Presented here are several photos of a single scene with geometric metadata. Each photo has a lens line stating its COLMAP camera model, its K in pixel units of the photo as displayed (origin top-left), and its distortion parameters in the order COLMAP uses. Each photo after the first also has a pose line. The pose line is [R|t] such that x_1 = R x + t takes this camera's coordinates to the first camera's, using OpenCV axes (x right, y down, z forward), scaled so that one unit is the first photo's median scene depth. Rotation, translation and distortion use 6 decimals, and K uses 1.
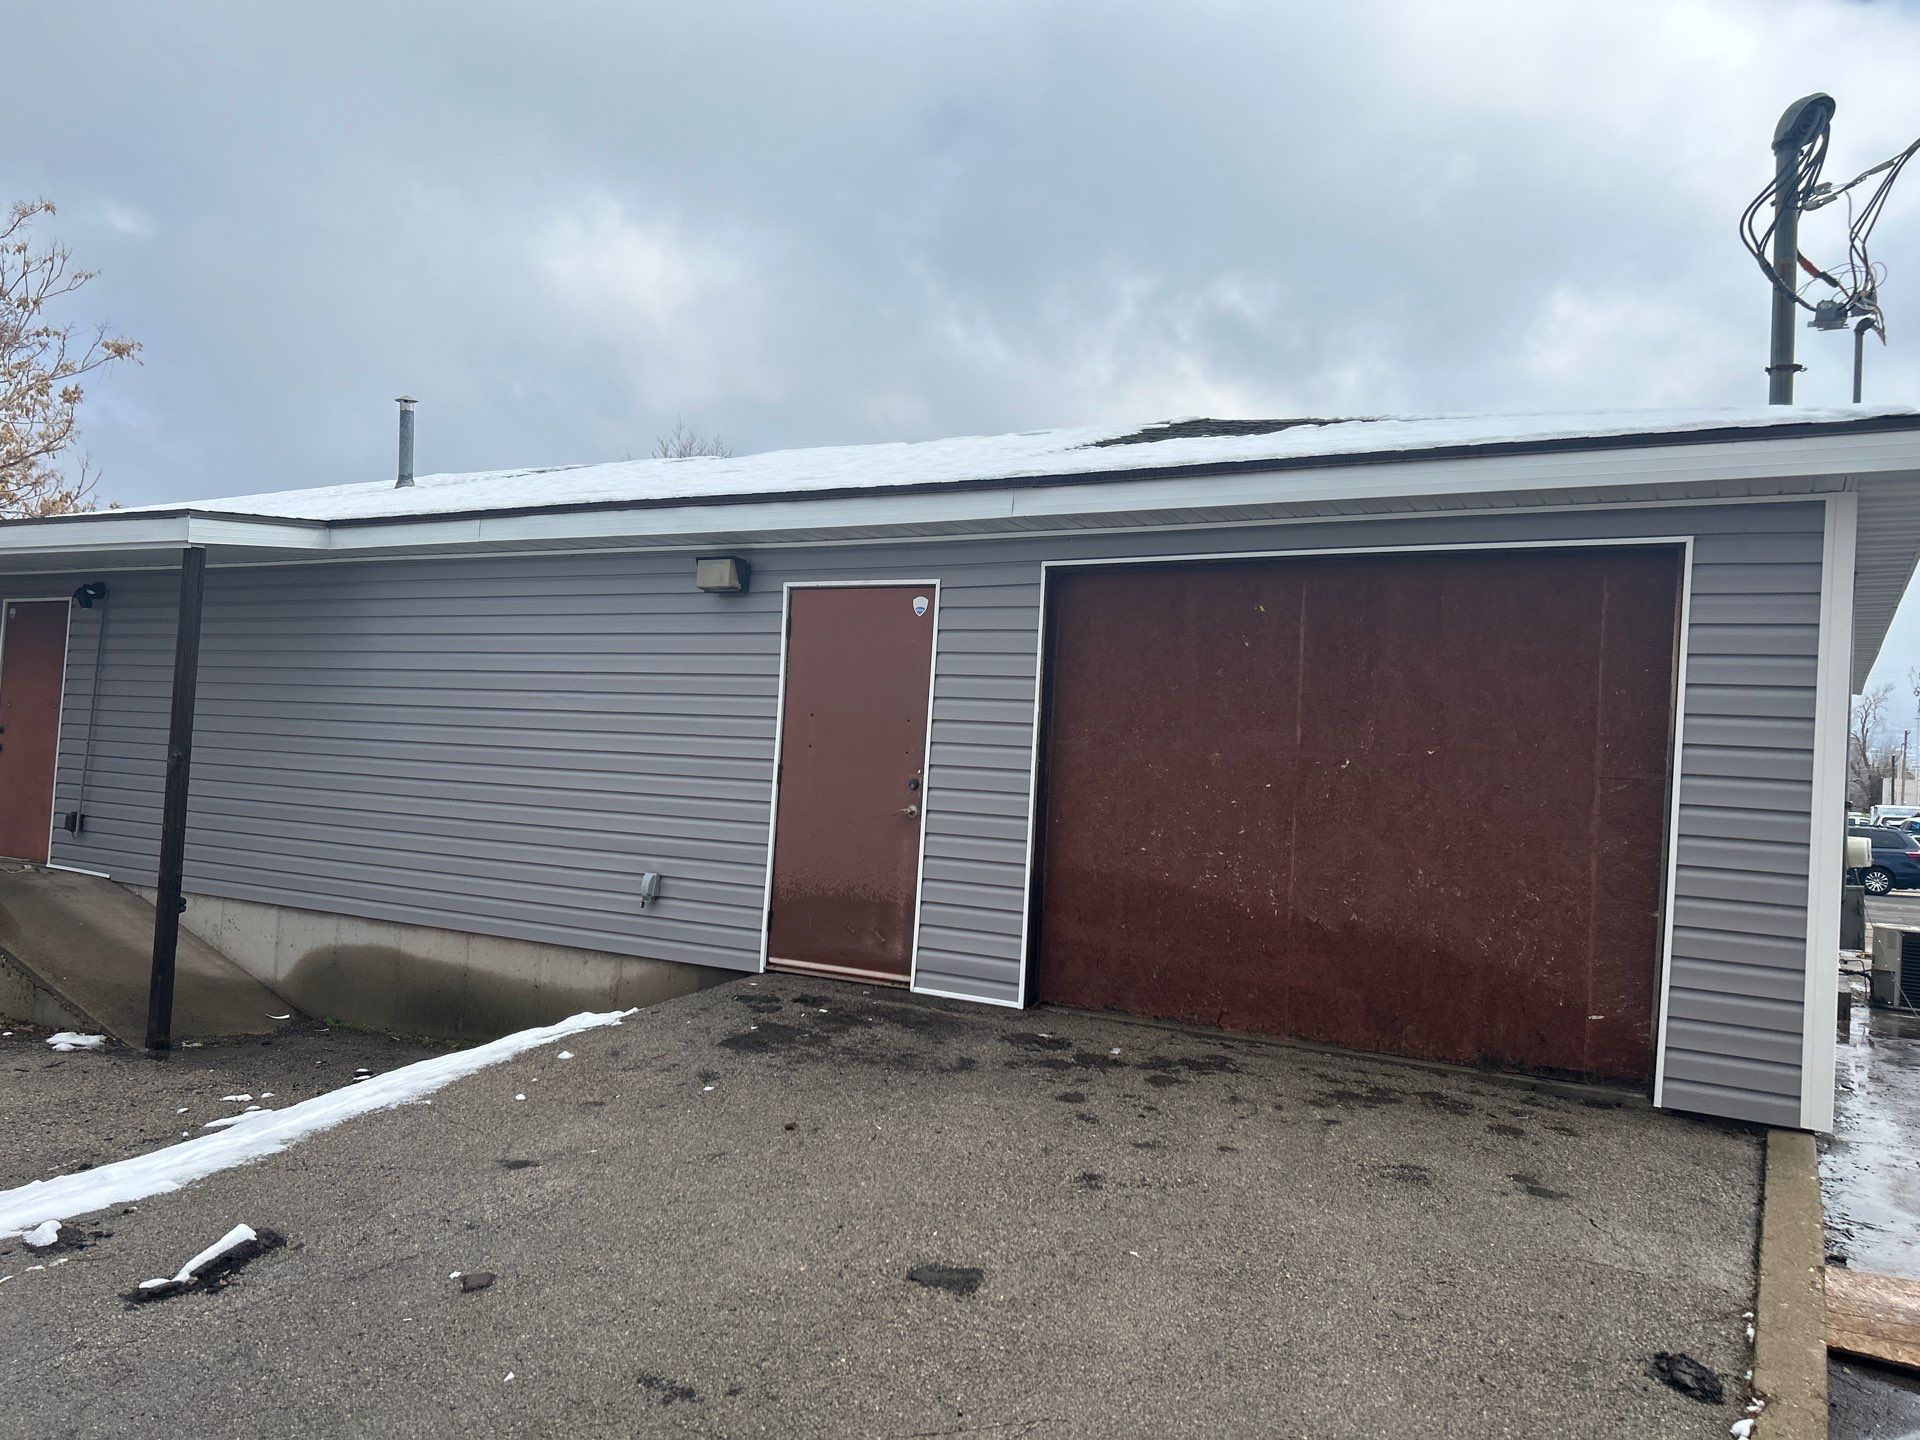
lens RADIAL K [[1449.0, 0, 960.5], [0, 1449.0, 753.0], [0, 0, 1]] dist [0.084705, -0.090116]
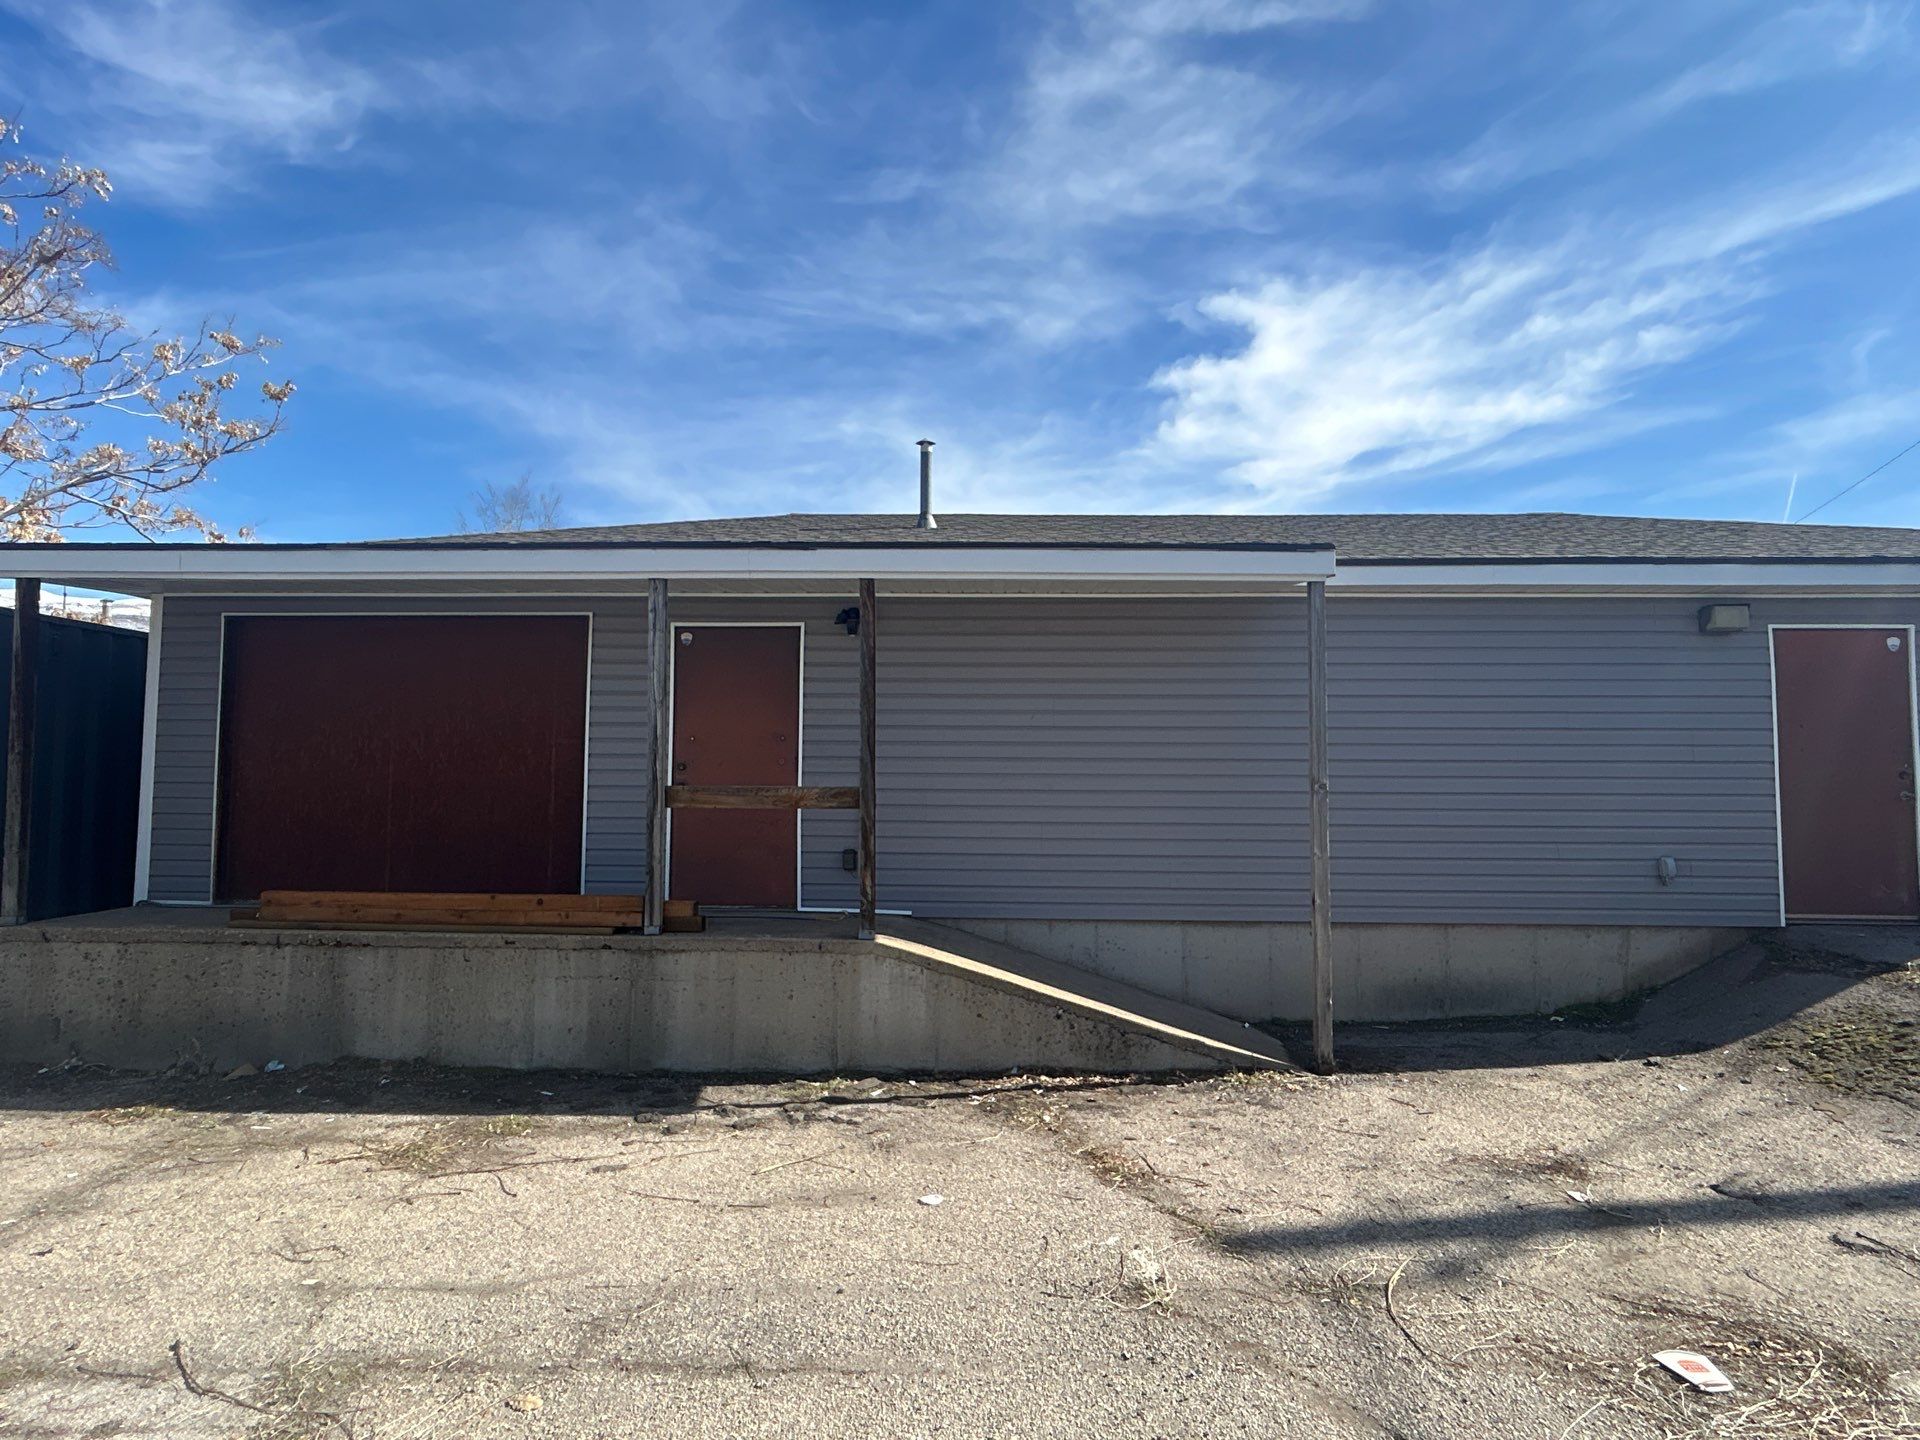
lens RADIAL K [[1047.5, 0, 960.0], [0, 1047.5, 720.0], [0, 0, 1]] dist [0.004425, 0.002574]
pose [[0.875188, -0.027582, 0.482996, -0.861246], [0.034876, 0.999373, -0.006125, -0.036560], [-0.482524, 0.022206, 0.875601, 0.374210]]
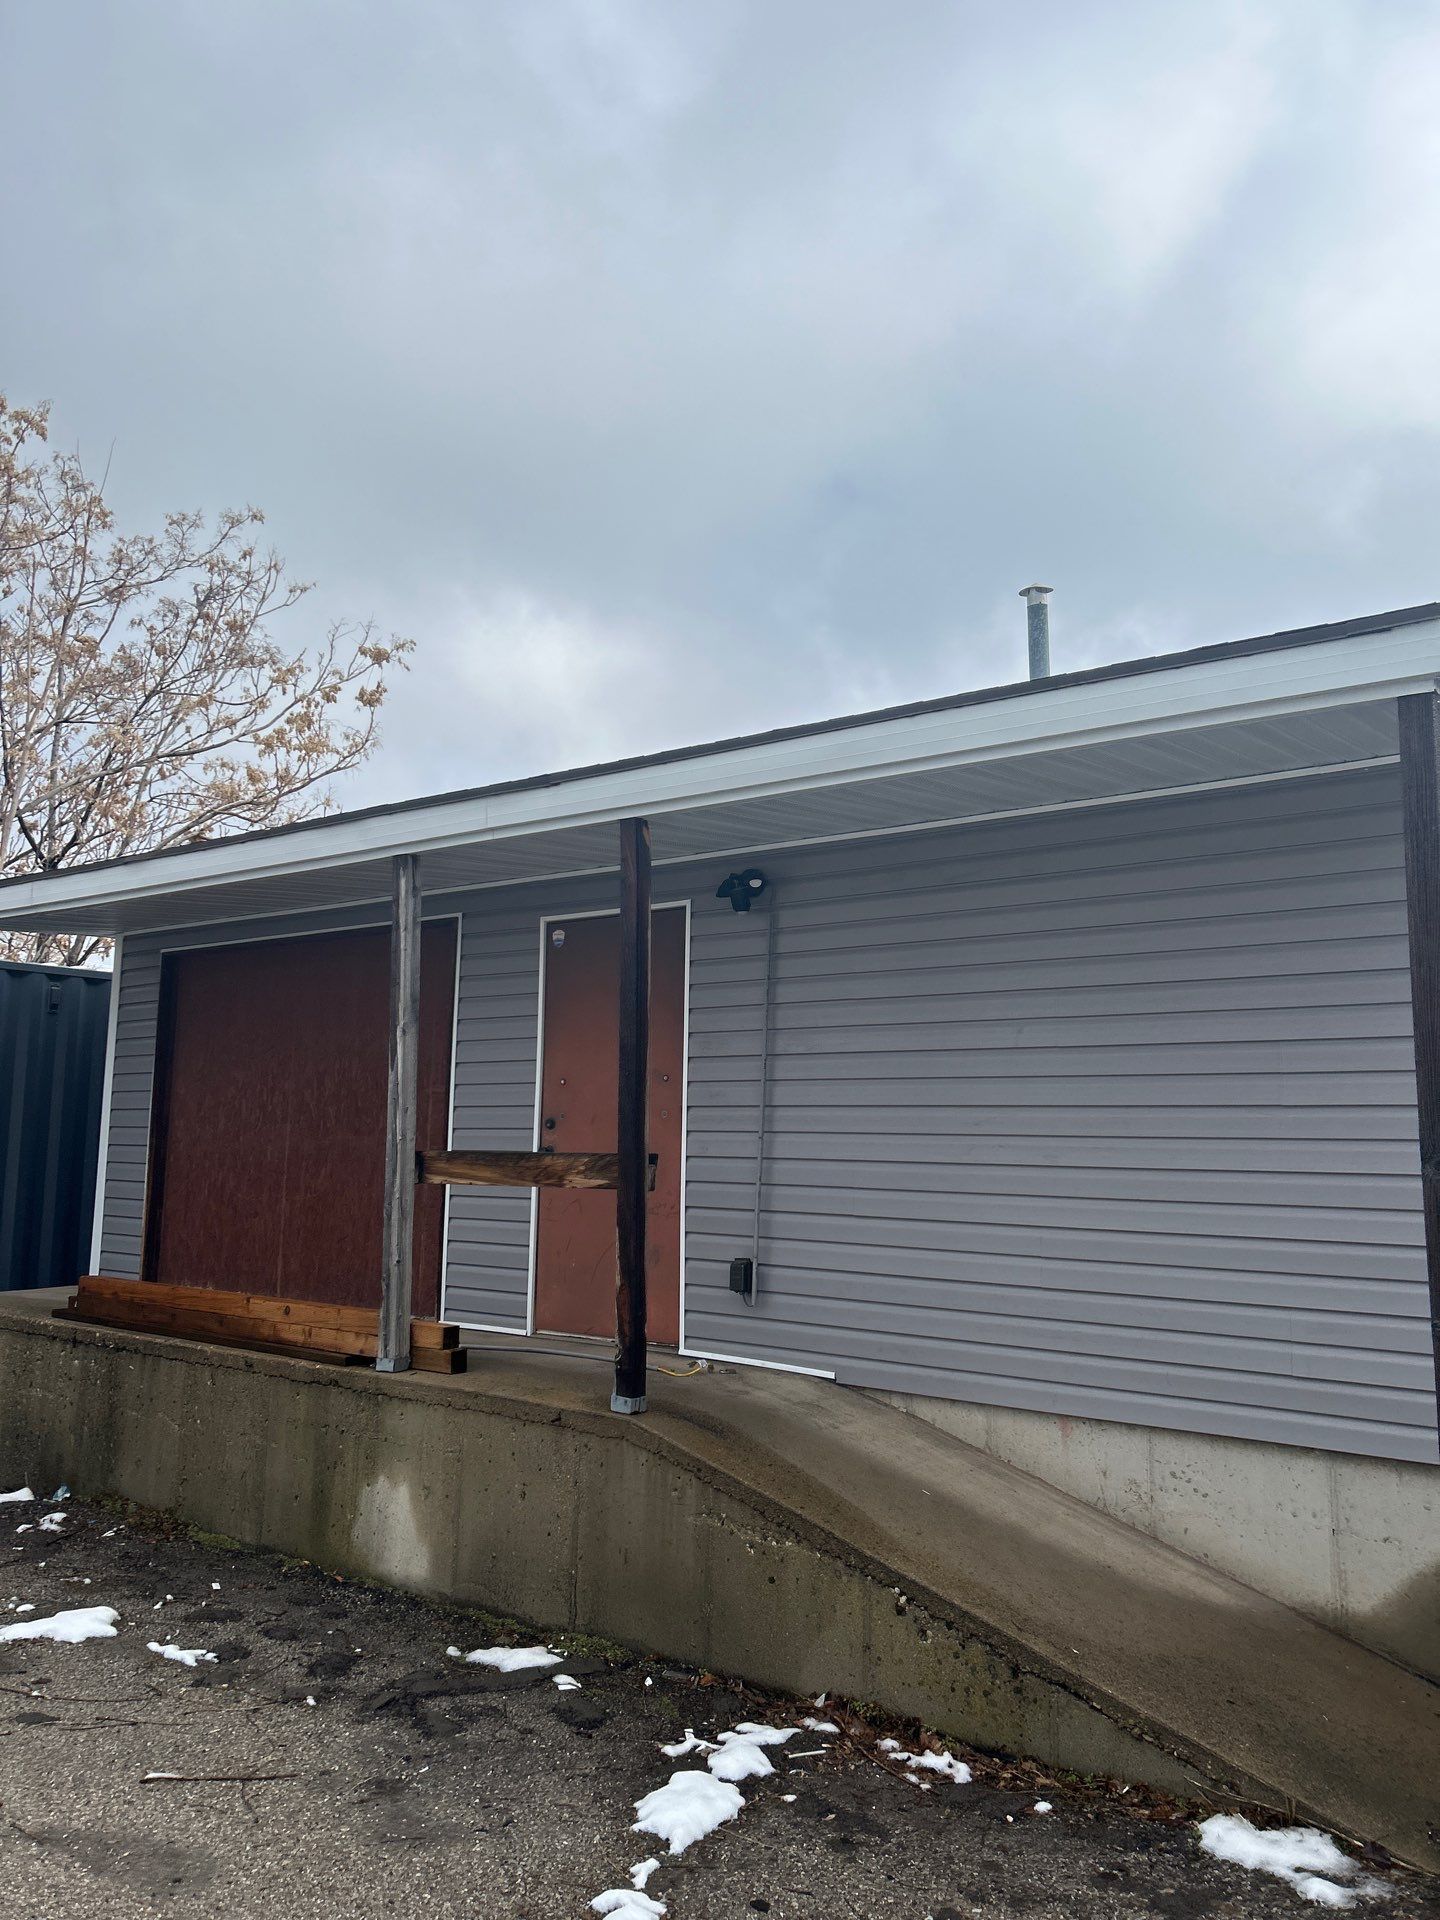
lens RADIAL K [[1449.0, 0, 701.8], [0, 1449.0, 941.1], [0, 0, 1]] dist [0.084705, -0.090116]
pose [[0.991686, -0.063720, -0.111798, -0.544113], [0.050387, 0.991701, -0.118278, -0.017262], [0.118407, 0.111661, 0.986667, 0.416134]]
